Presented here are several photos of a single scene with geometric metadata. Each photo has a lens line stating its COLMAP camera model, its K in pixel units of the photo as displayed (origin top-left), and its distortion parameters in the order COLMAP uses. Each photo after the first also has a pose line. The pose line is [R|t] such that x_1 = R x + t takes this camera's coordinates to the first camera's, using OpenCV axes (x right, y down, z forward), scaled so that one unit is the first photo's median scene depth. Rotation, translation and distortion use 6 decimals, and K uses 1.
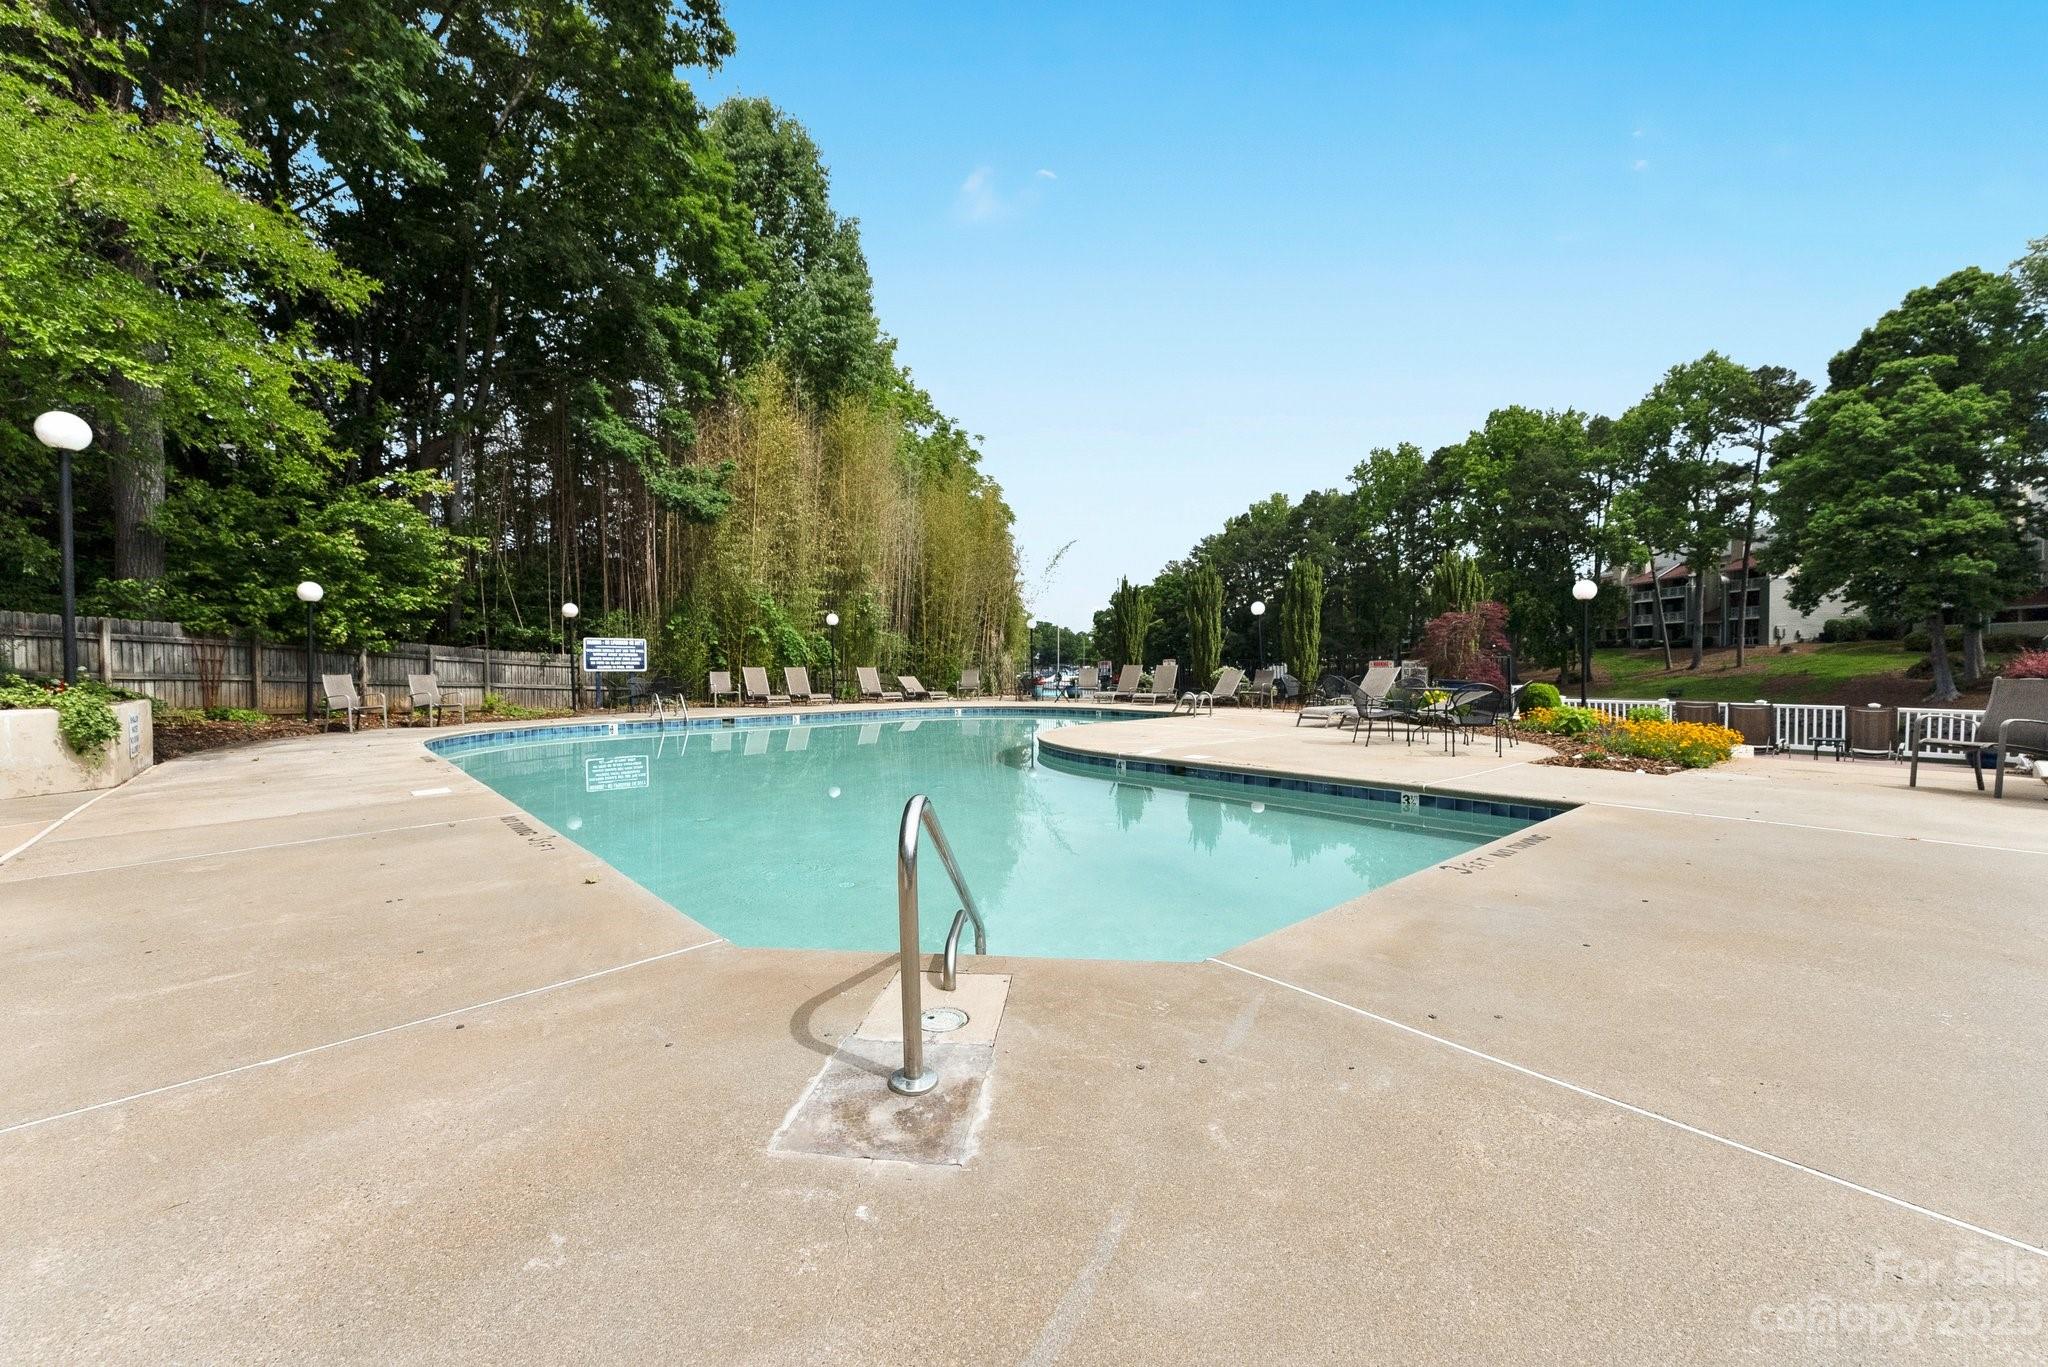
lens RADIAL K [[822.9, 0, 1022.9], [0, 822.9, 674.4], [0, 0, 1]] dist [-0.002705, 0.000364]
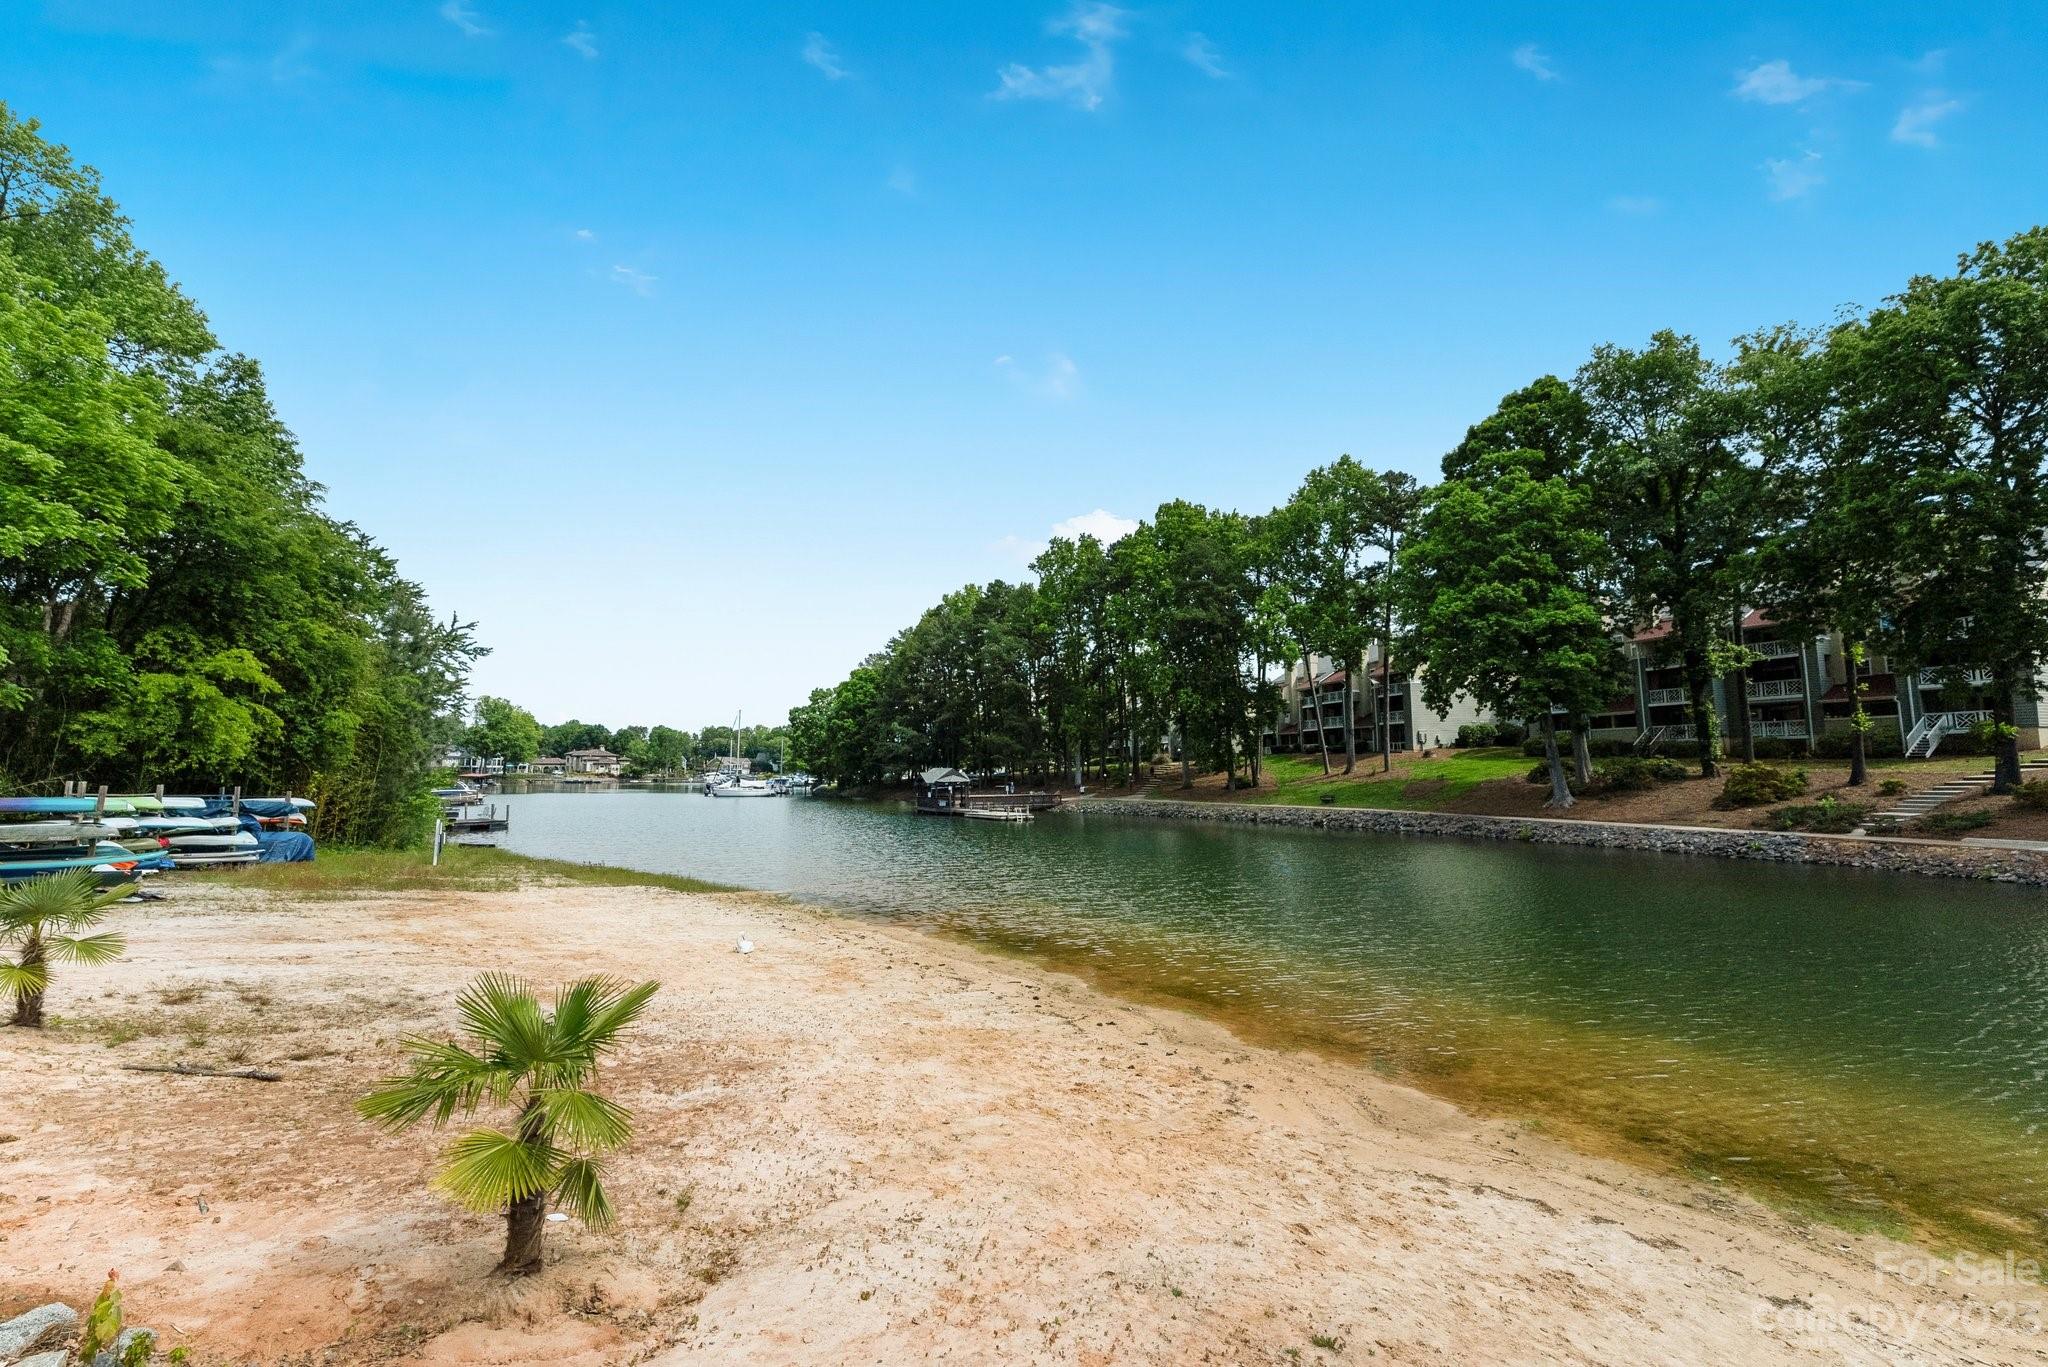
lens RADIAL K [[800.0, 0, 1022.0], [0, 800.0, 678.5], [0, 0, 1]] dist [-0.001845, 0.000042]
pose [[0.966020, 0.036695, 0.255851, 0.319024], [-0.003562, 0.991667, -0.128779, 0.007372], [-0.258444, 0.123492, 0.958100, 0.295224]]
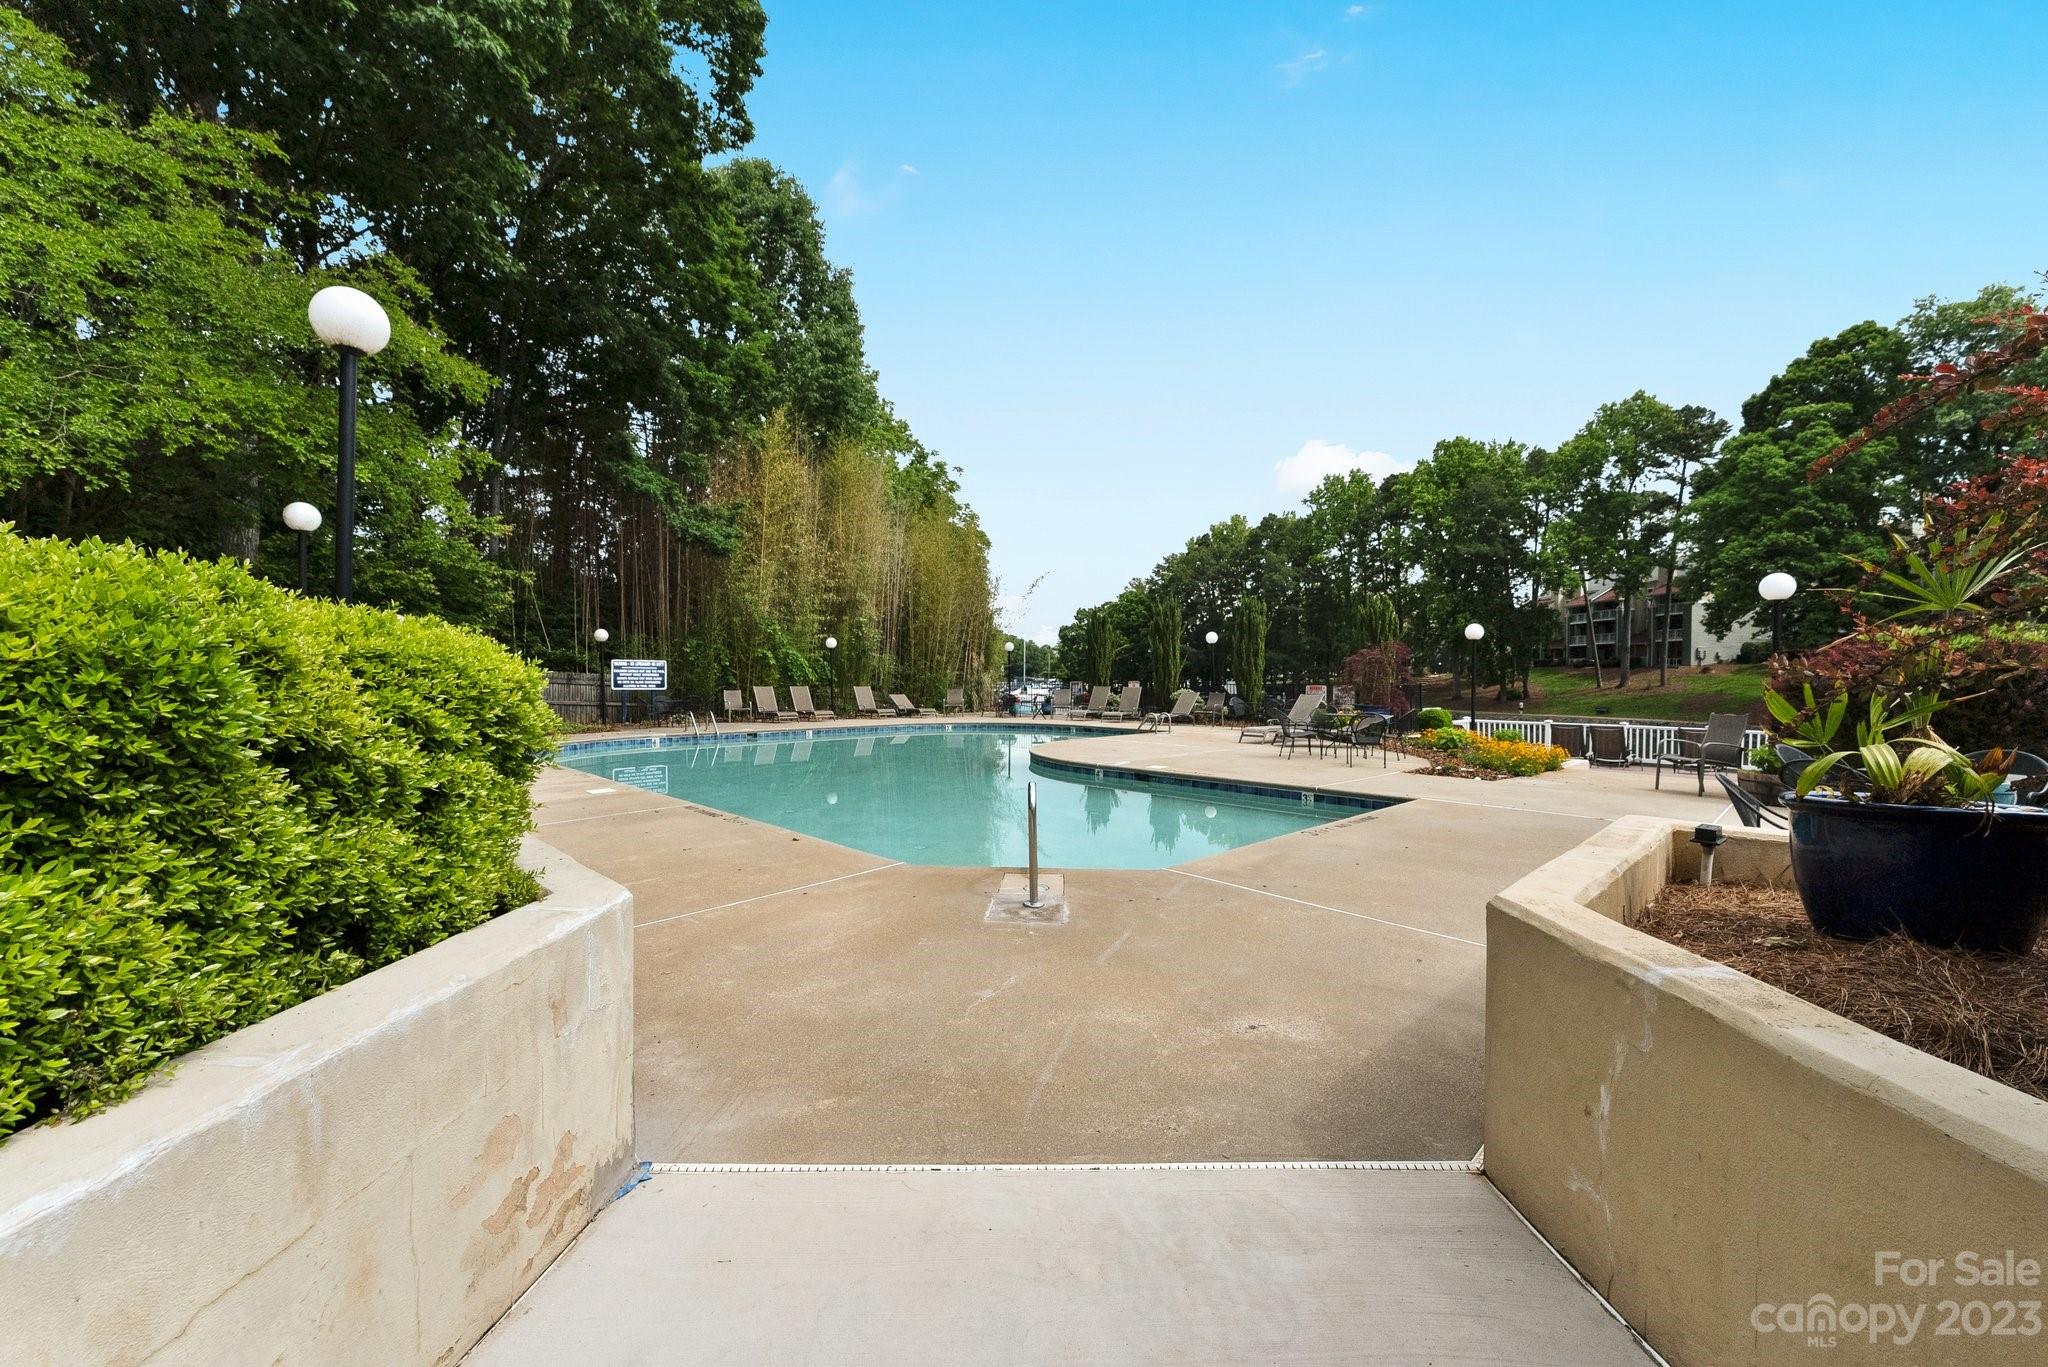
lens RADIAL K [[819.5, 0, 1018.5], [0, 819.5, 684.7], [0, 0, 1]] dist [0.002873, -0.000161]
pose [[0.999230, 0.006417, 0.038705, -0.010904], [-0.006344, 0.999978, -0.001986, -0.004785], [-0.038717, 0.001738, 0.999249, -0.052848]]
